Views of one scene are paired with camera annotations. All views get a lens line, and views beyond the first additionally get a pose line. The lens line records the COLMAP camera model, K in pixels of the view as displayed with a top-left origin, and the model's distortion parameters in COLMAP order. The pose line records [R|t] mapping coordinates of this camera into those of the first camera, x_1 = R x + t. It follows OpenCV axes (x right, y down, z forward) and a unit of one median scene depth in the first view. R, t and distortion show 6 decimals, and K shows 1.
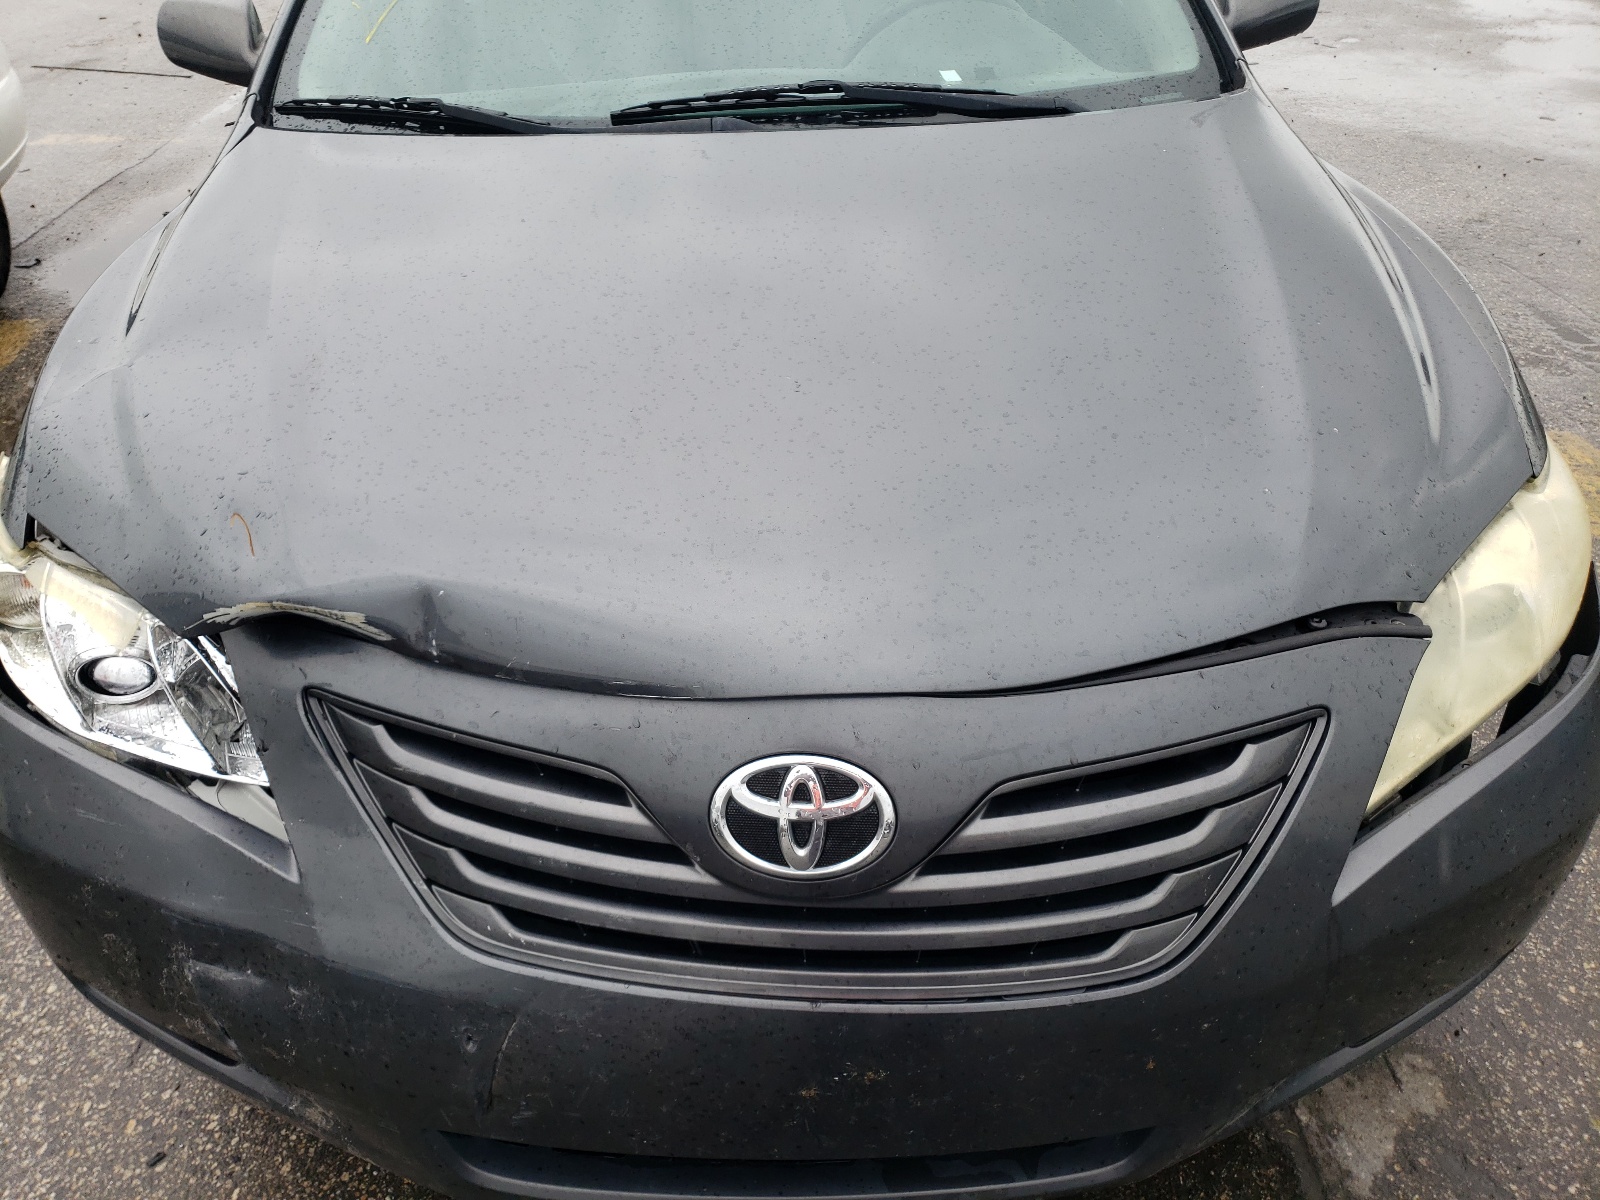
lens RADIAL K [[1153.7, 0, 760.2], [0, 1153.7, 599.7], [0, 0, 1]] dist [0.114399, -0.001655]
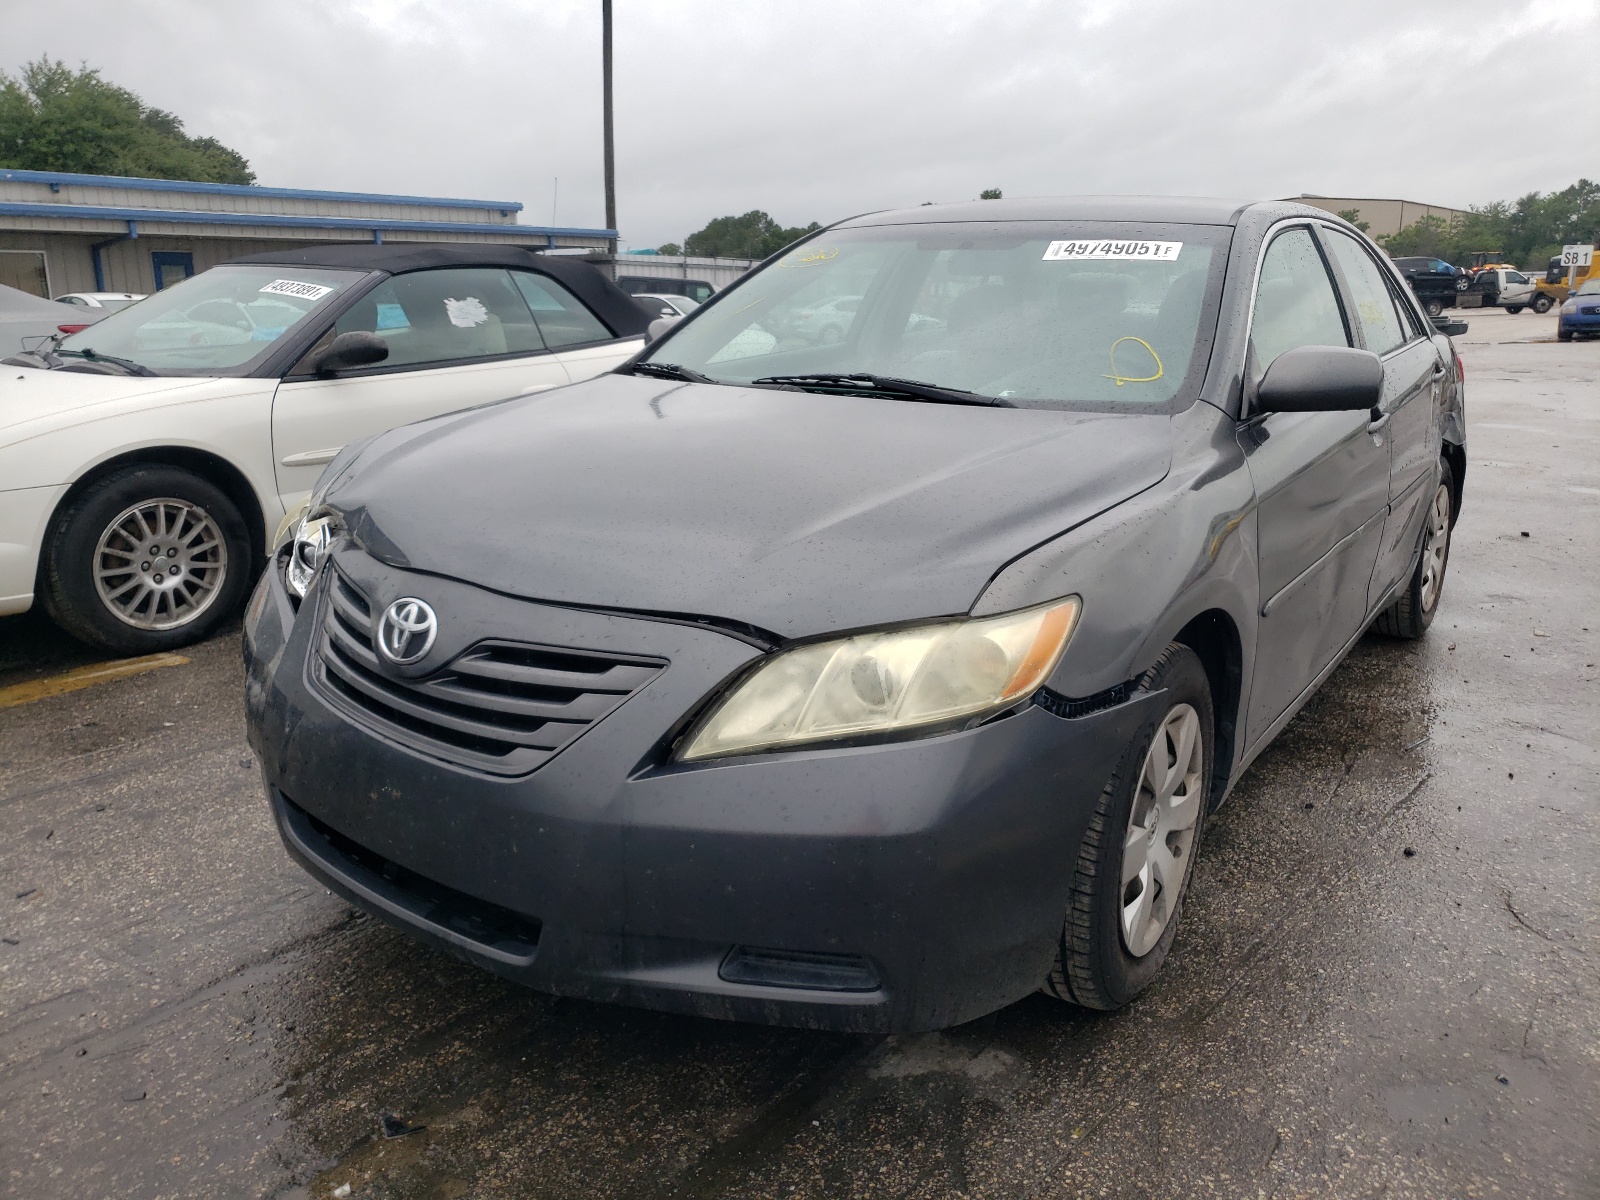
lens RADIAL K [[1153.7, 0, 760.2], [0, 1153.7, 599.7], [0, 0, 1]] dist [0.114399, -0.001655]
pose [[0.785041, 0.203041, -0.585223, 1.289211], [-0.376976, 0.906260, -0.191266, 0.232898], [0.491529, 0.370766, 0.787992, -0.195623]]
